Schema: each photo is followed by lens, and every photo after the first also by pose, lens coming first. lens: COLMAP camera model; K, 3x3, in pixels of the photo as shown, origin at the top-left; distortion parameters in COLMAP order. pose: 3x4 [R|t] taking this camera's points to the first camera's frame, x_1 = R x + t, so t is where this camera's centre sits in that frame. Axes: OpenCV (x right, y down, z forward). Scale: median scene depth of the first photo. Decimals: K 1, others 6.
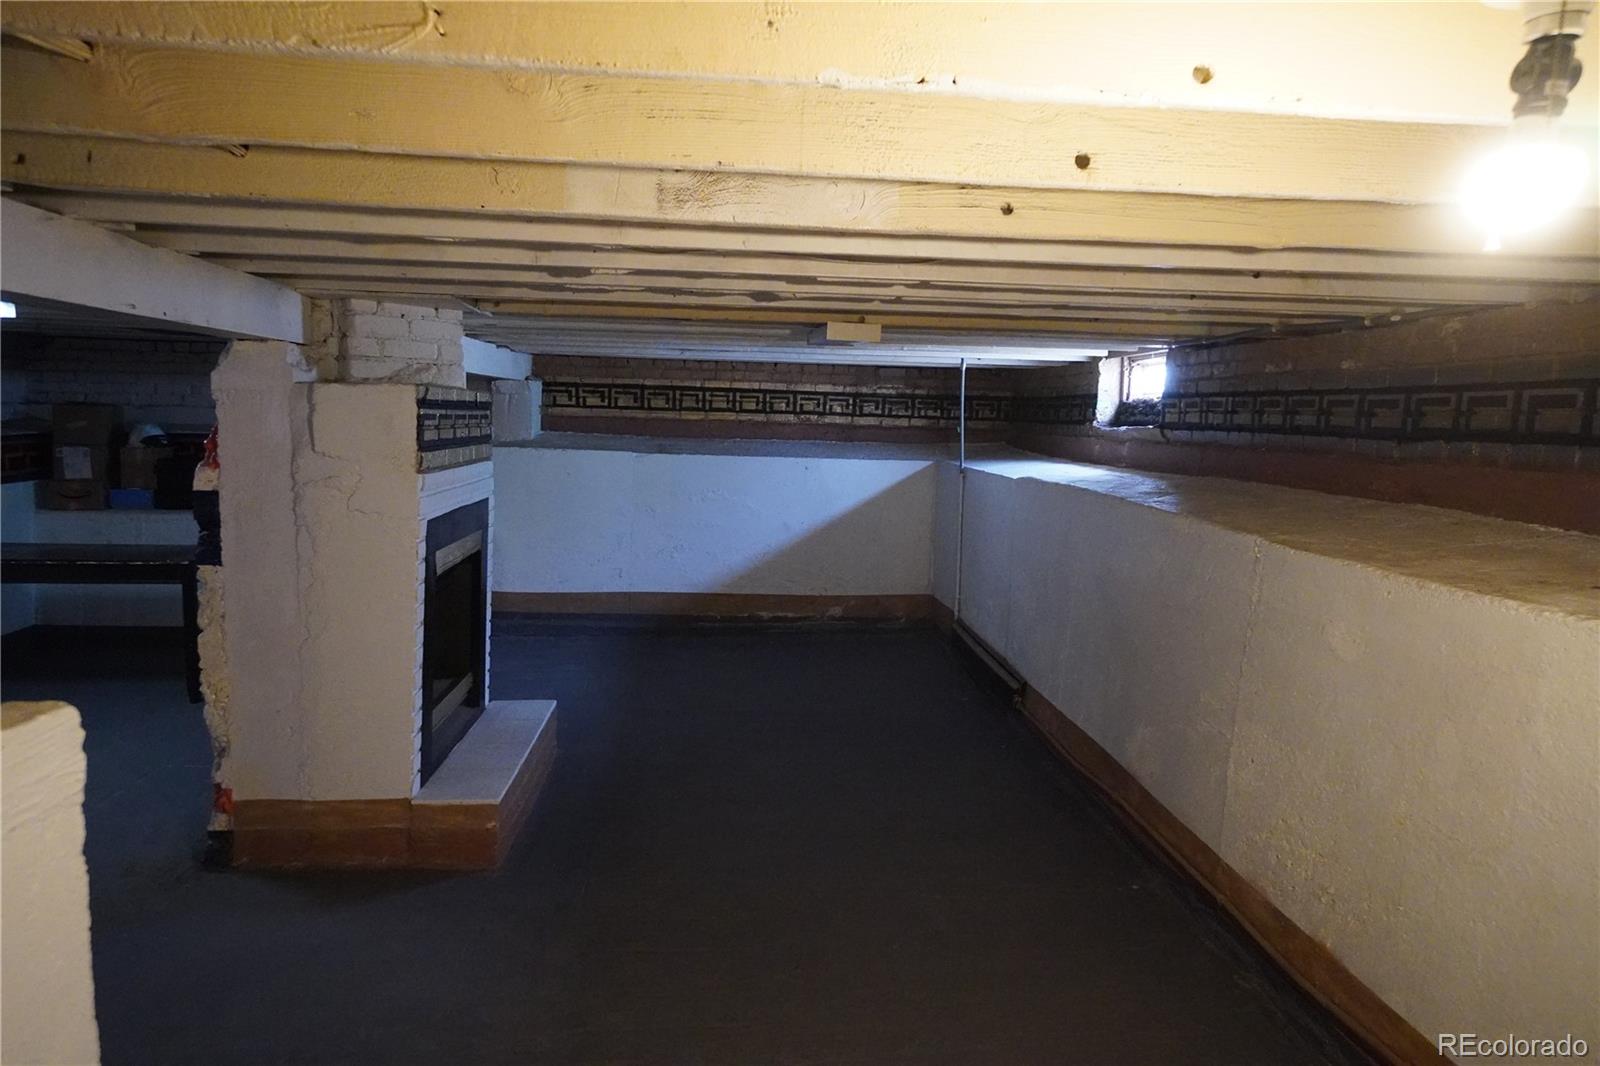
lens RADIAL K [[964.8, 0, 801.6], [0, 964.8, 537.3], [0, 0, 1]] dist [0.000102, 0.009845]
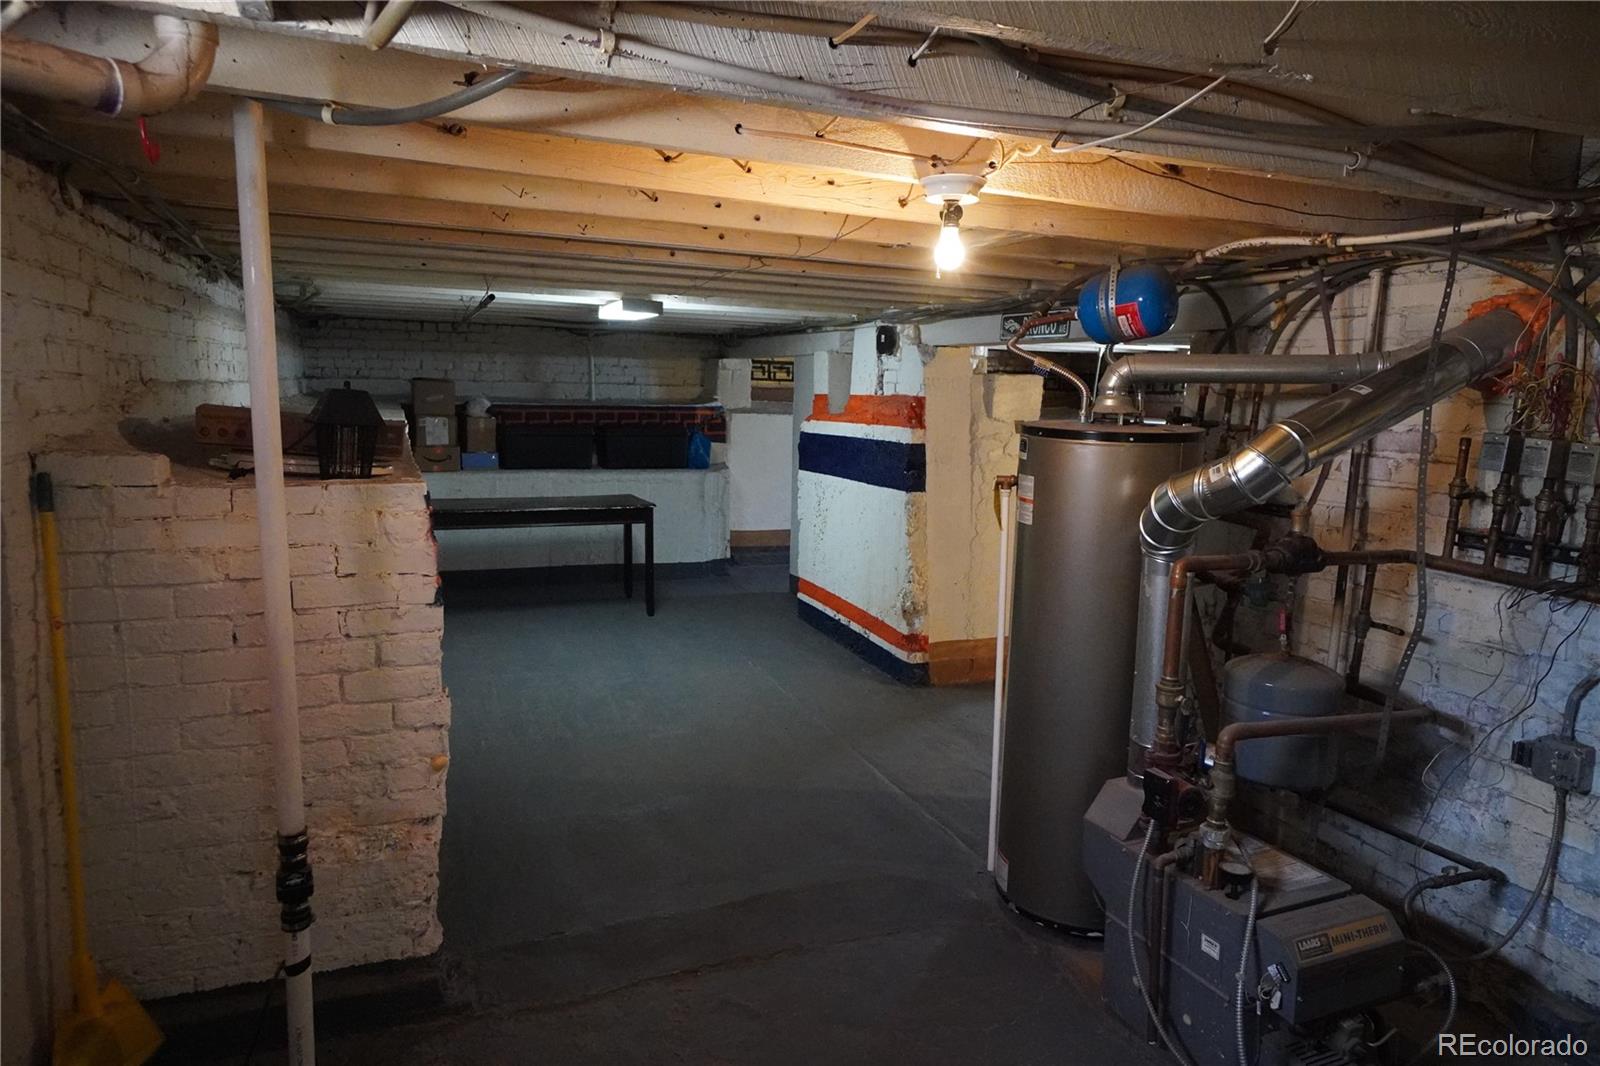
lens RADIAL K [[964.8, 0, 798.7], [0, 964.8, 519.5], [0, 0, 1]] dist [0.000102, 0.009845]
pose [[0.953787, -0.041754, 0.297569, -0.674657], [0.035625, 0.999027, 0.025993, 0.013980], [-0.298365, -0.014191, 0.954346, -0.226763]]
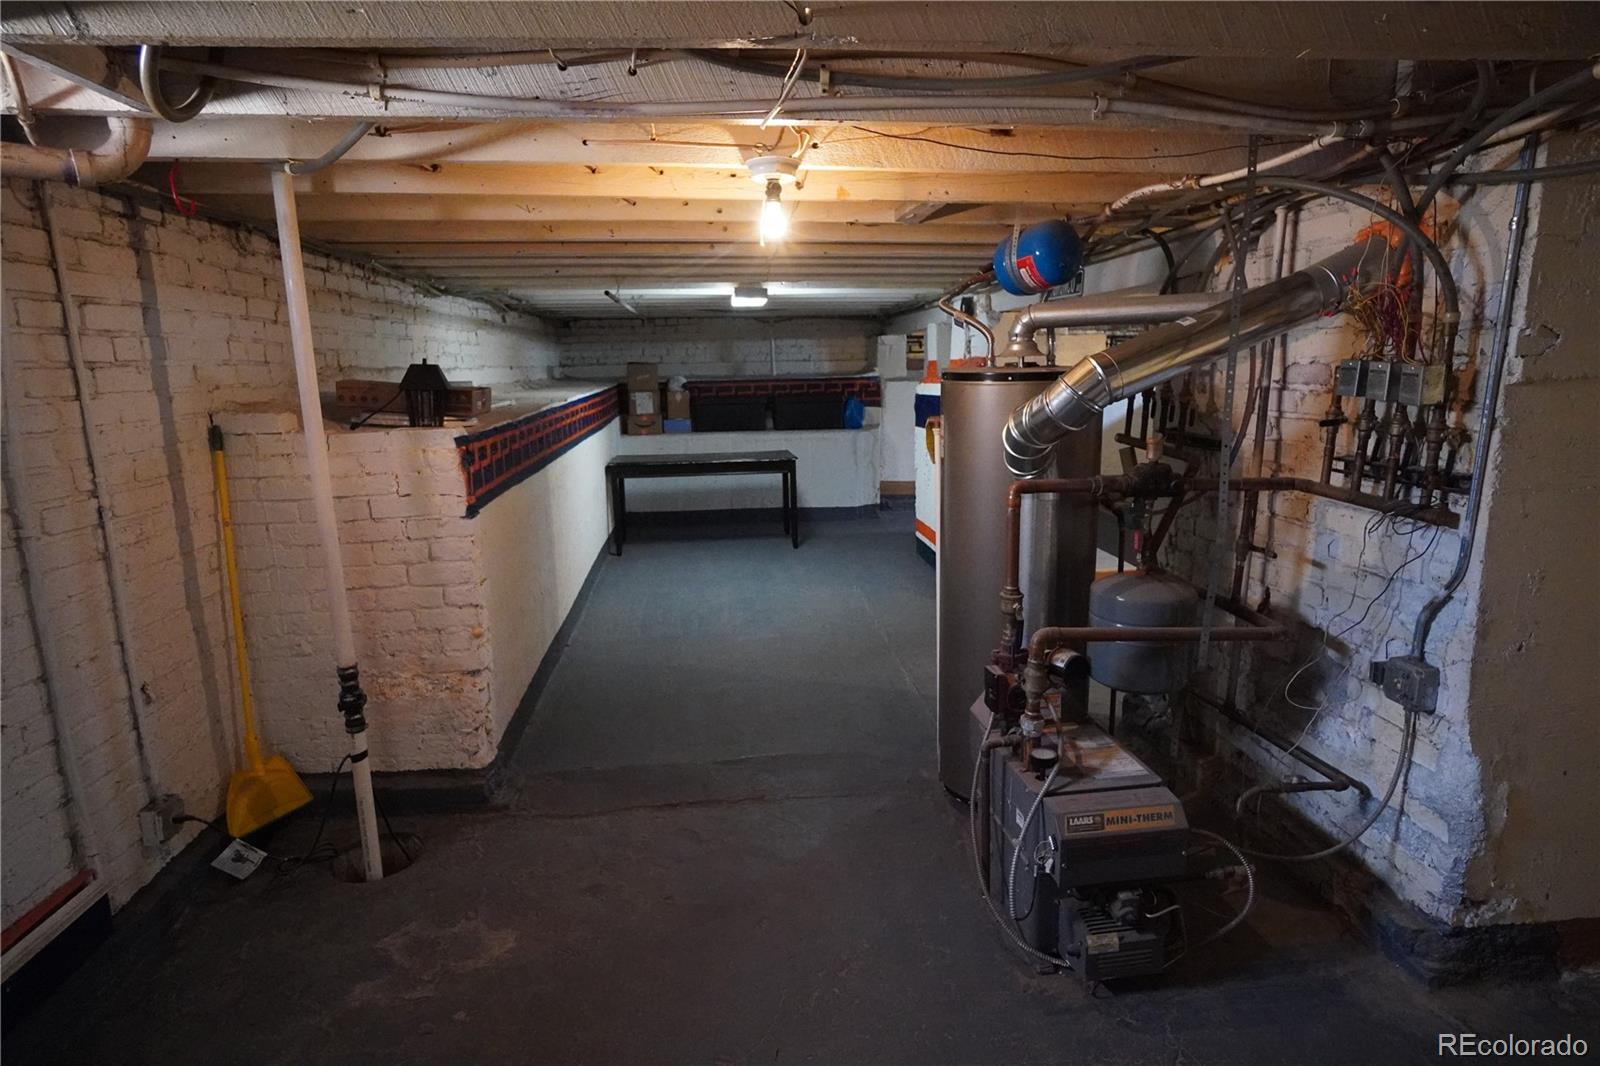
lens RADIAL K [[816.1, 0, 800.6], [0, 816.1, 517.9], [0, 0, 1]] dist [-0.024149, 0.003040]
pose [[0.998781, -0.046111, 0.017597, -0.531075], [0.044950, 0.997098, 0.061444, 0.032837], [-0.020380, -0.060578, 0.997955, -0.265174]]
